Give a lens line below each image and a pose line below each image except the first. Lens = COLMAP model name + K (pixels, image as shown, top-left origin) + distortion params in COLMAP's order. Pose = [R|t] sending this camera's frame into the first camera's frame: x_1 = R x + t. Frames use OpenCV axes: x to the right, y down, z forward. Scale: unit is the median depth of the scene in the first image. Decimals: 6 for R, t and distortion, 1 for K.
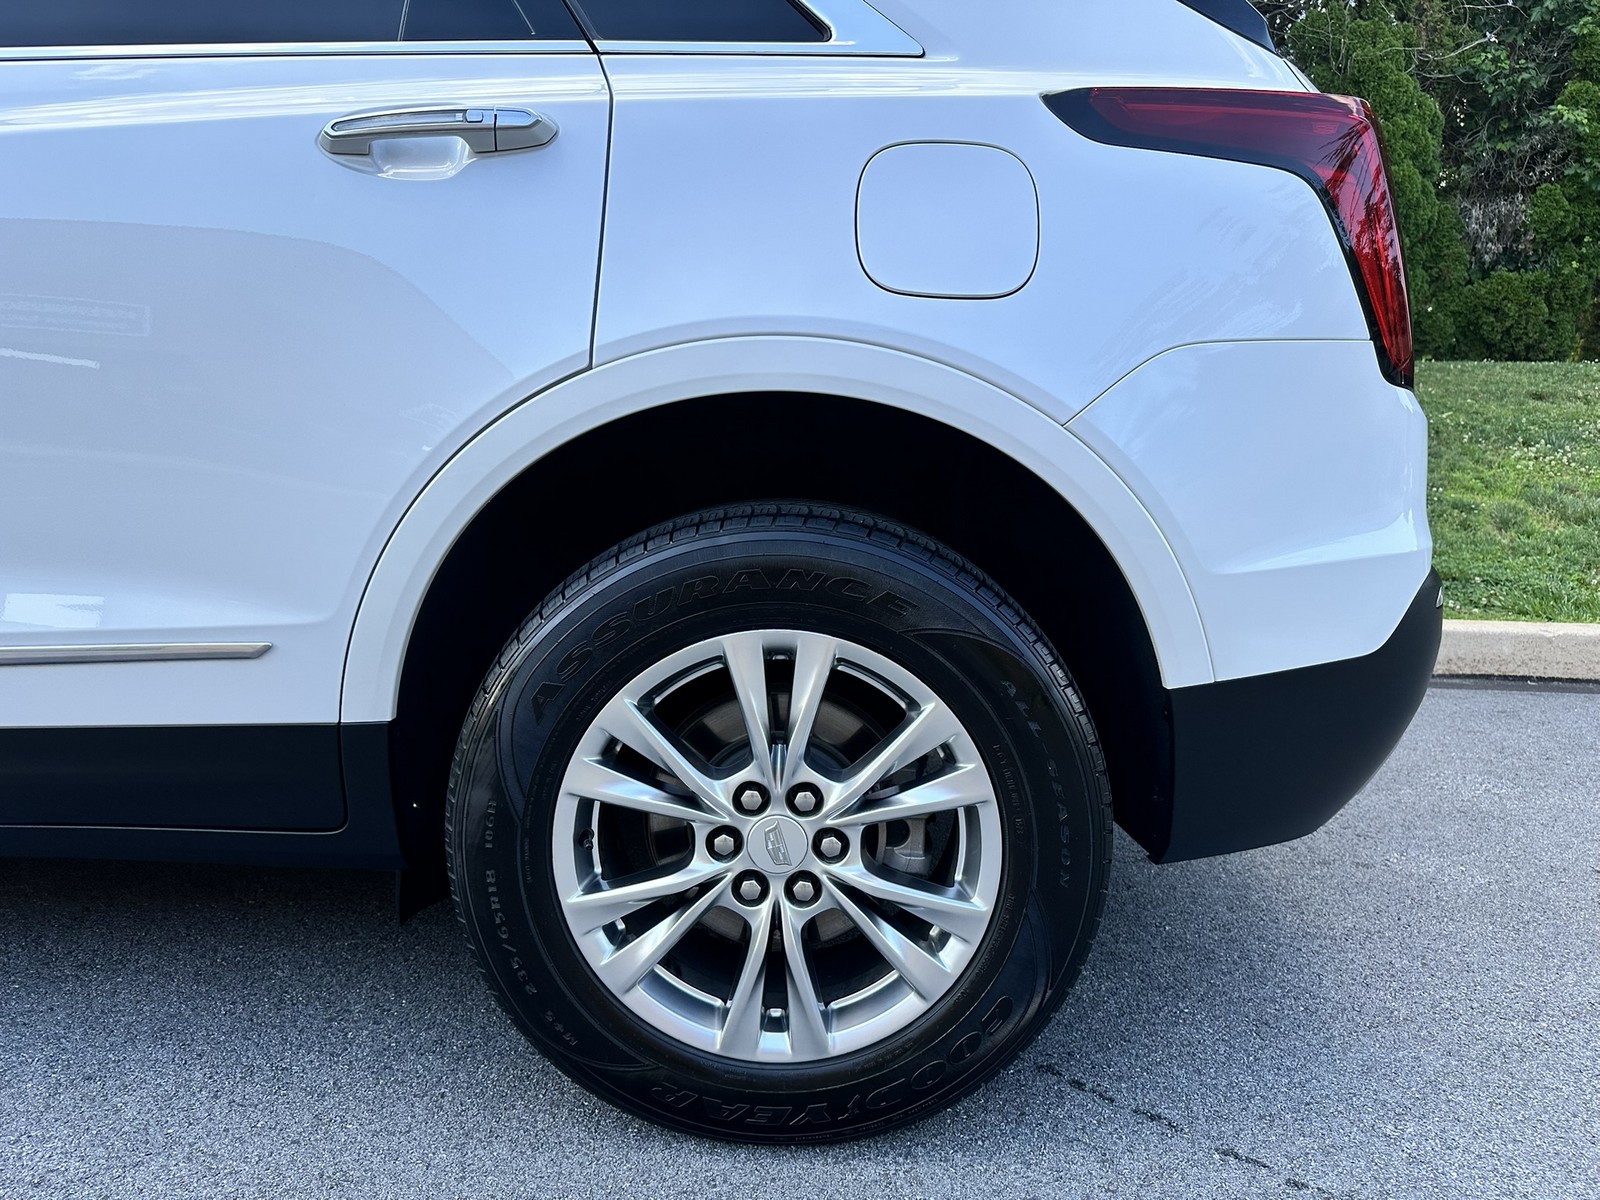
lens RADIAL K [[1121.0, 0, 787.4], [0, 1121.0, 600.8], [0, 0, 1]] dist [-0.001439, -0.005422]
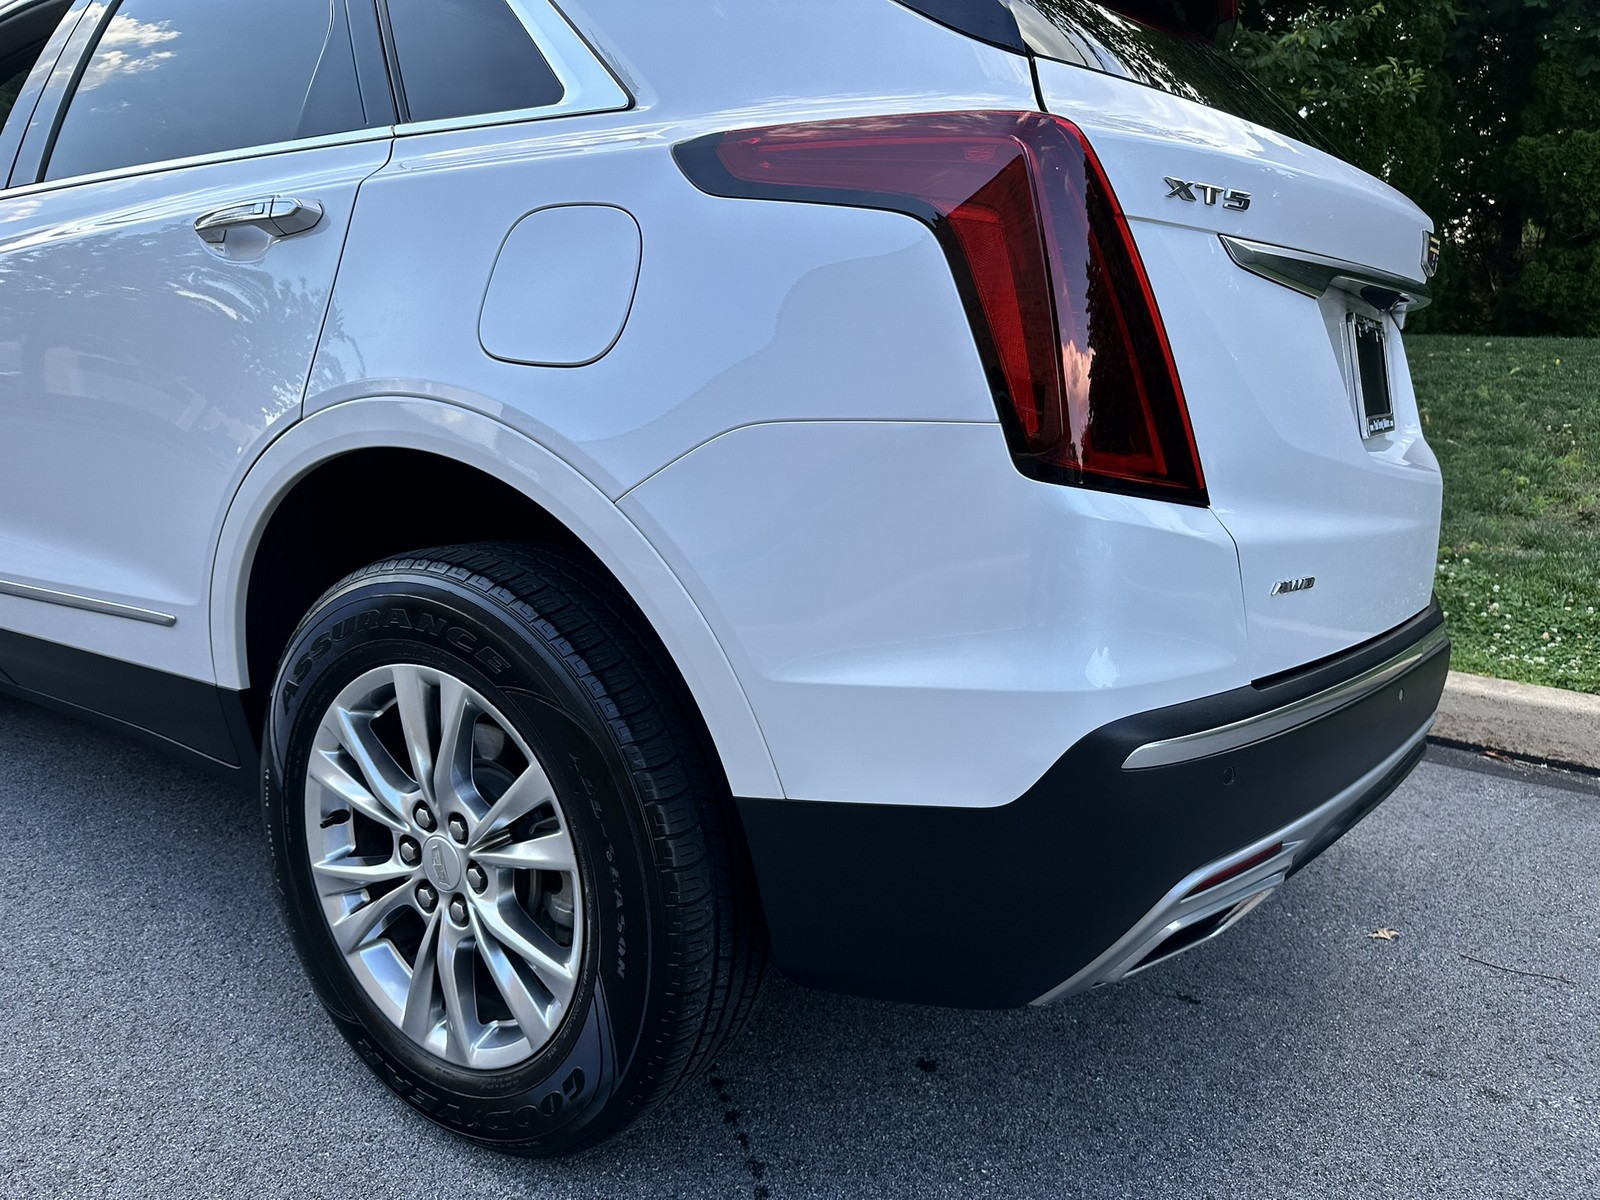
lens RADIAL K [[1131.7, 0, 800.0], [0, 1131.7, 600.0], [0, 0, 1]] dist [-0.003577, -0.003855]
pose [[0.851319, 0.124413, -0.509683, 0.828548], [-0.119161, 0.991939, 0.043097, -0.124346], [0.510936, 0.024046, 0.859282, 0.238288]]
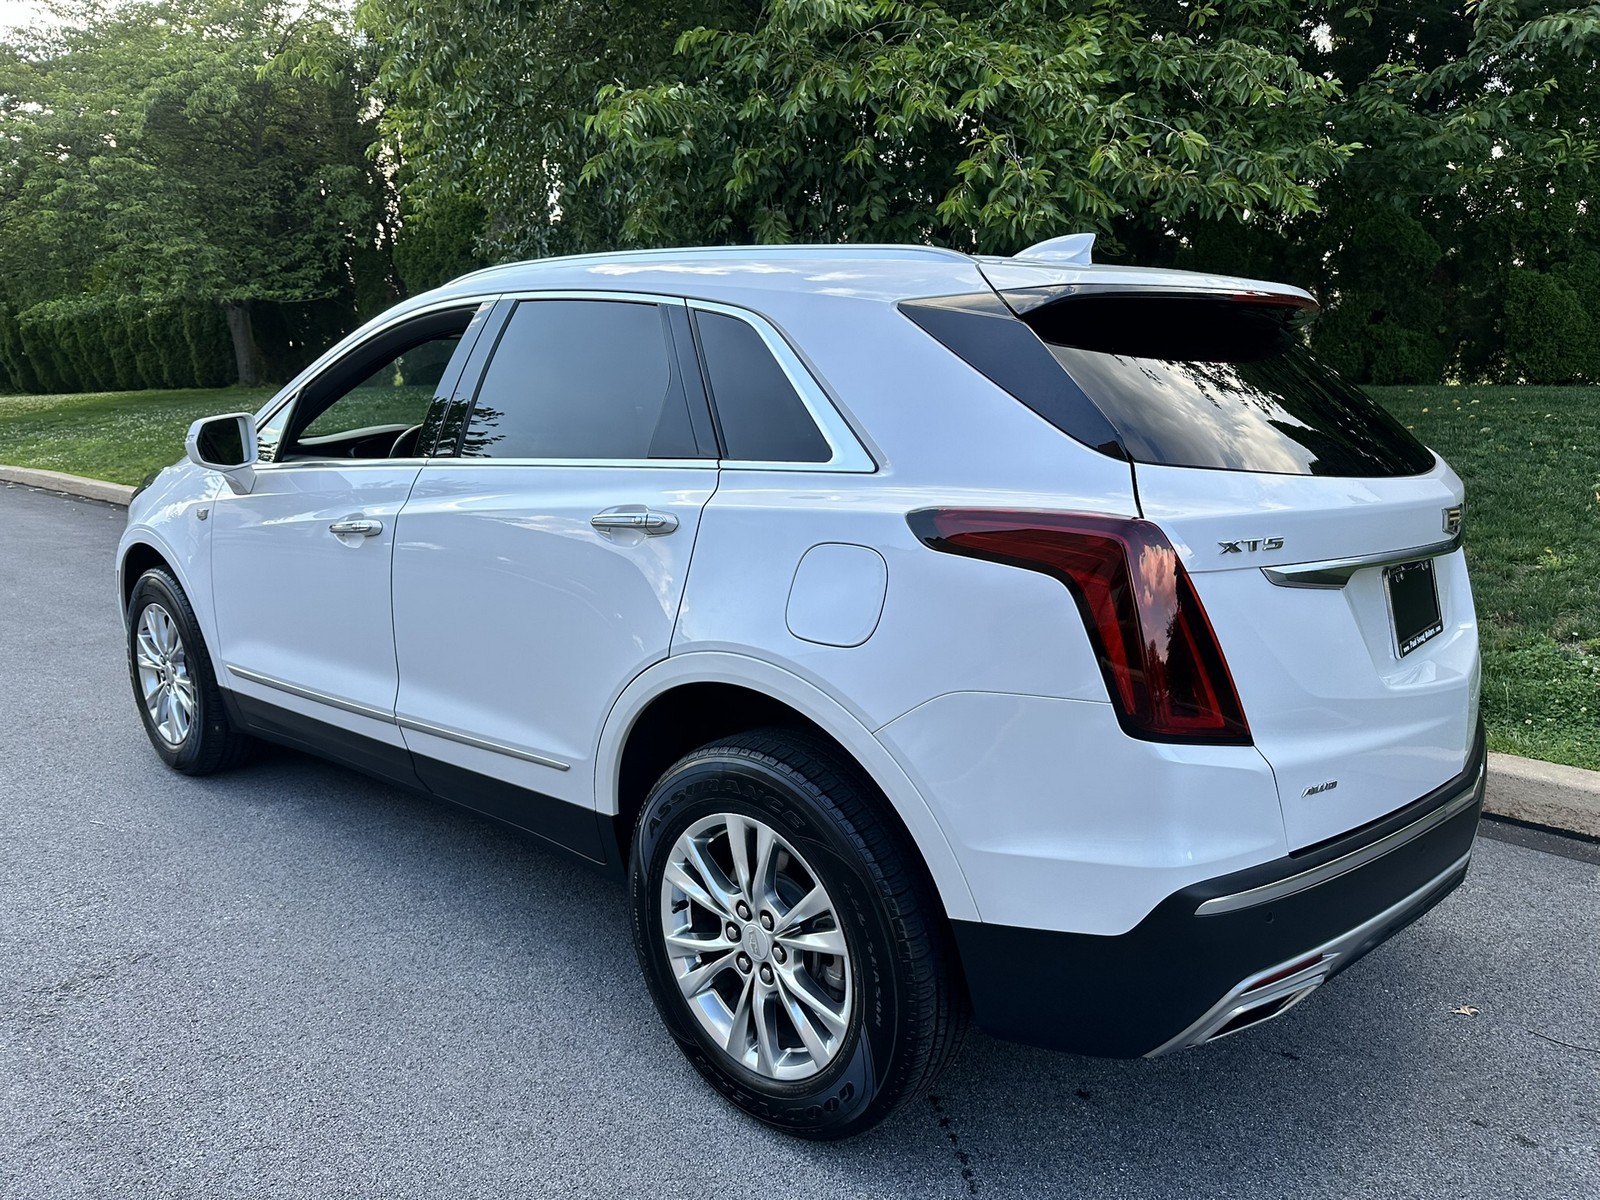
lens RADIAL K [[1112.8, 0, 807.9], [0, 1112.8, 611.0], [0, 0, 1]] dist [0.008775, -0.013845]
pose [[0.764311, 0.107423, -0.635838, 1.074845], [-0.103203, 0.993694, 0.043826, -0.361778], [0.636536, 0.032123, 0.770578, -0.247758]]
